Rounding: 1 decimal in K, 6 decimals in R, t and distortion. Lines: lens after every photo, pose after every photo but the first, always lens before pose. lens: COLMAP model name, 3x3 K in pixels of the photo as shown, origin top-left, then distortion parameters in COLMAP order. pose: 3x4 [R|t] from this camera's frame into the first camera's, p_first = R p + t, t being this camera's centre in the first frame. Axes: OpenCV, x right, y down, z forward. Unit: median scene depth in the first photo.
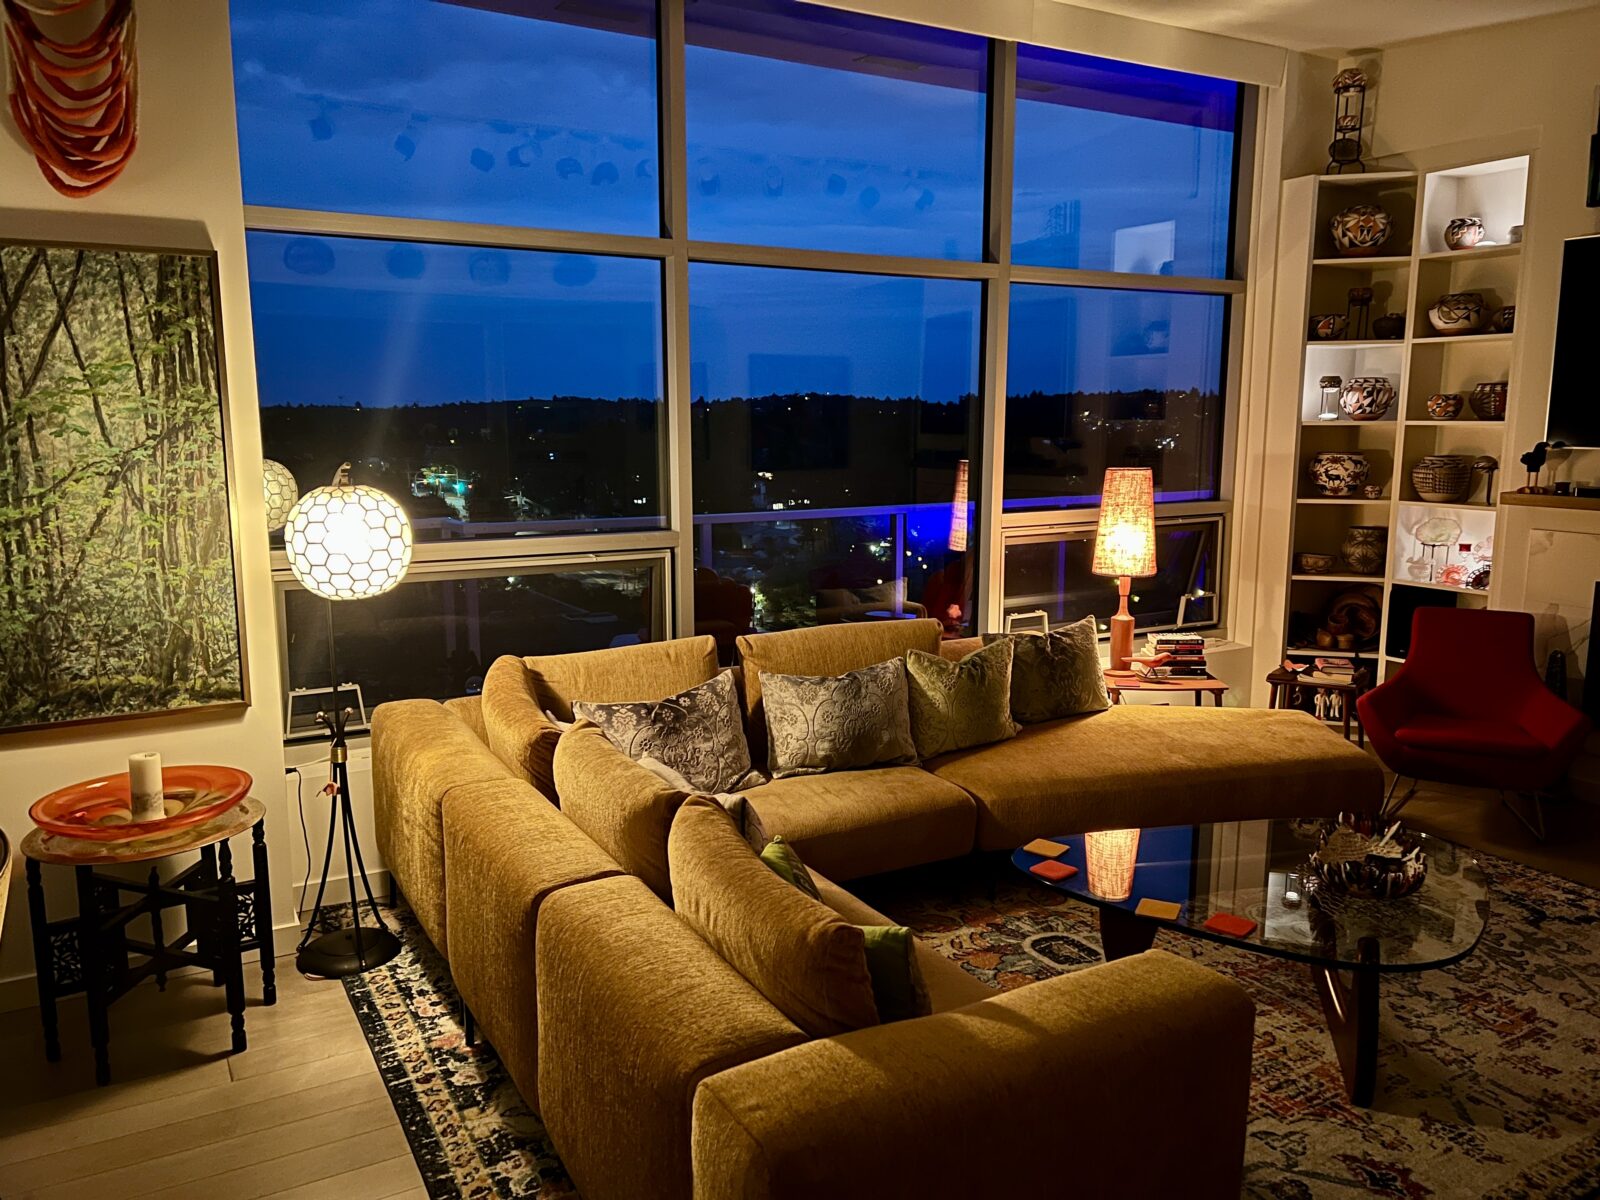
lens RADIAL K [[1201.6, 0, 795.6], [0, 1201.6, 607.9], [0, 0, 1]] dist [0.052614, -0.053163]
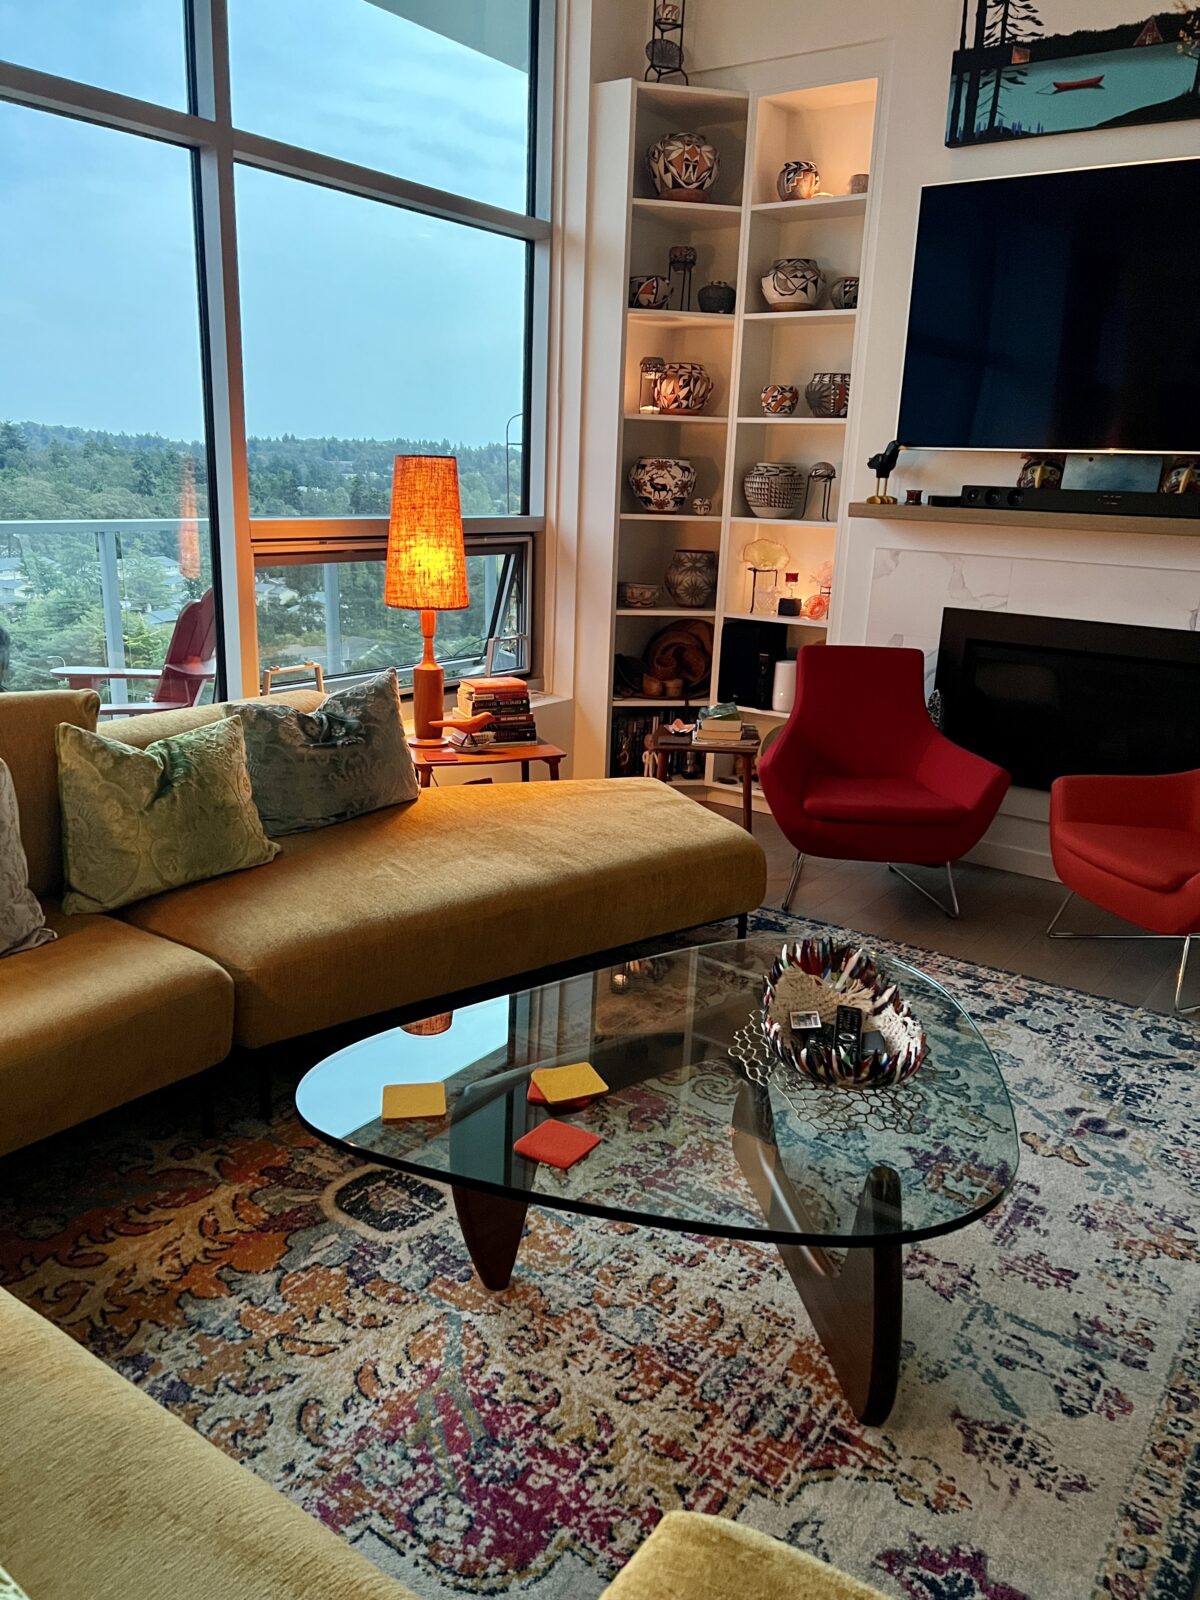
lens RADIAL K [[1201.6, 0, 597.6], [0, 1201.6, 806.7], [0, 0, 1]] dist [0.052614, -0.053163]
pose [[0.906468, -0.080804, 0.414470, 0.055829], [0.031215, 0.991658, 0.125064, 0.004083], [-0.421118, -0.100429, 0.901428, 0.296170]]
